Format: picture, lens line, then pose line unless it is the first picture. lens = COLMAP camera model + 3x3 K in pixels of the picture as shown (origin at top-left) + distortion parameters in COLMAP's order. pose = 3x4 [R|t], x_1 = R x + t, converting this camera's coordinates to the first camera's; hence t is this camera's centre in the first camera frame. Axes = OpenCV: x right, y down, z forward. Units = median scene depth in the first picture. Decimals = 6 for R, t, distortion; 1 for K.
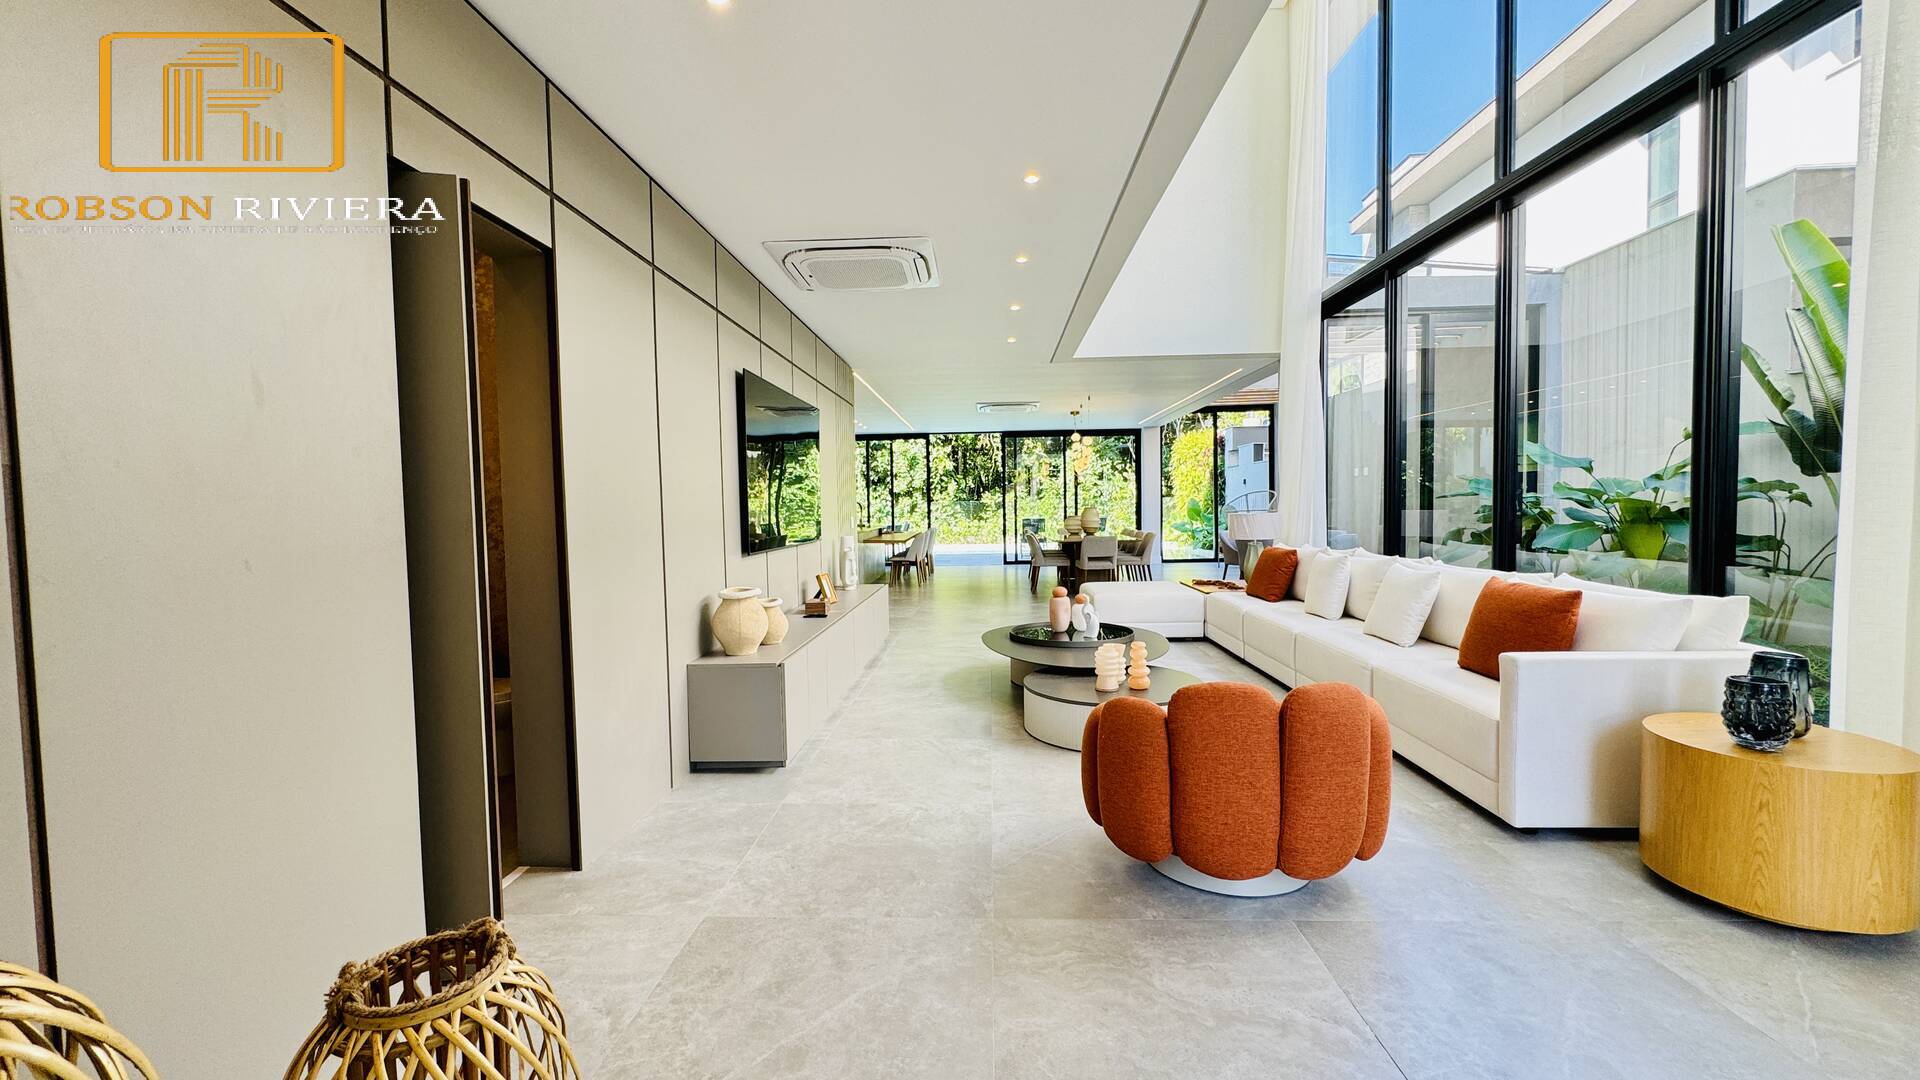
lens RADIAL K [[765.6, 0, 960.0], [0, 765.6, 540.0], [0, 0, 1]] dist [-0.001754, 0.000349]
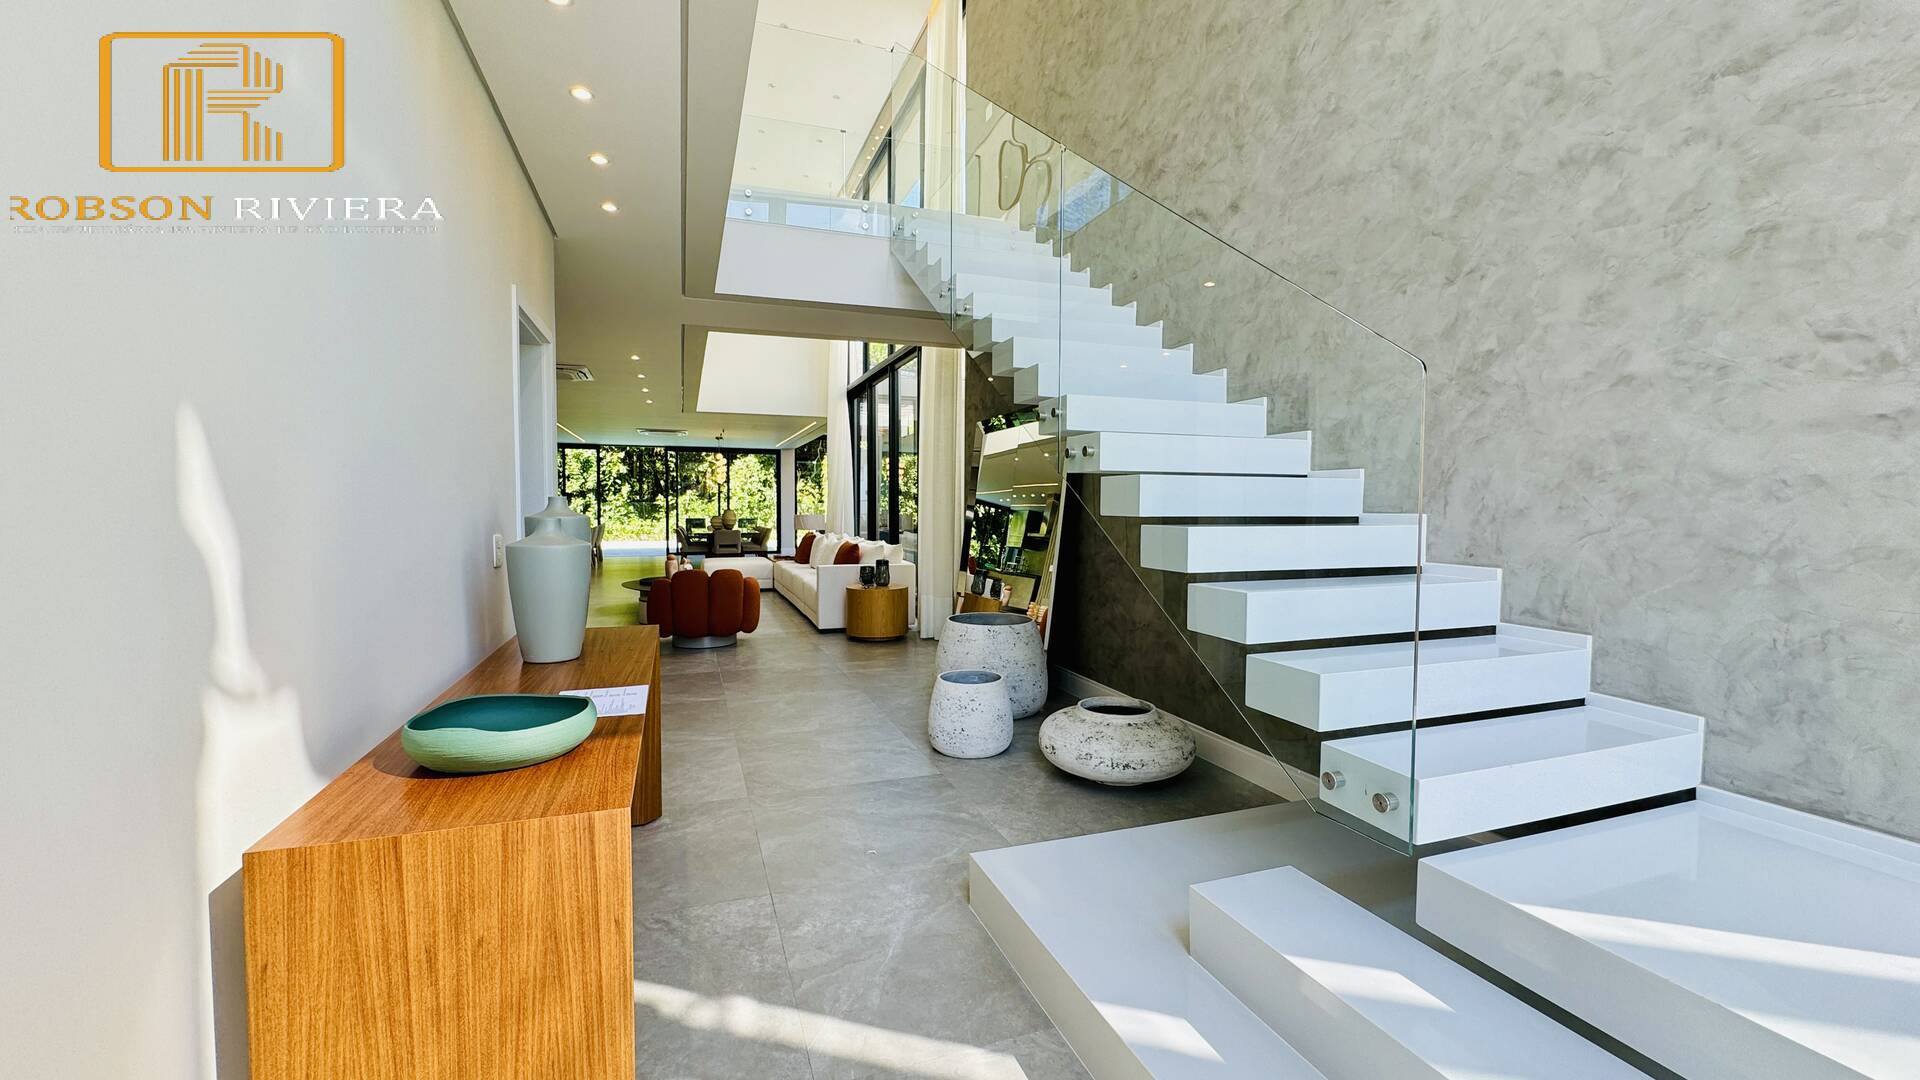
lens RADIAL K [[765.6, 0, 960.0], [0, 765.6, 540.0], [0, 0, 1]] dist [-0.001754, 0.000349]
pose [[0.925503, 0.004111, 0.378717, 0.018396], [-0.002250, 0.999983, -0.005357, 0.008356], [-0.378732, 0.004106, 0.925497, -0.197548]]
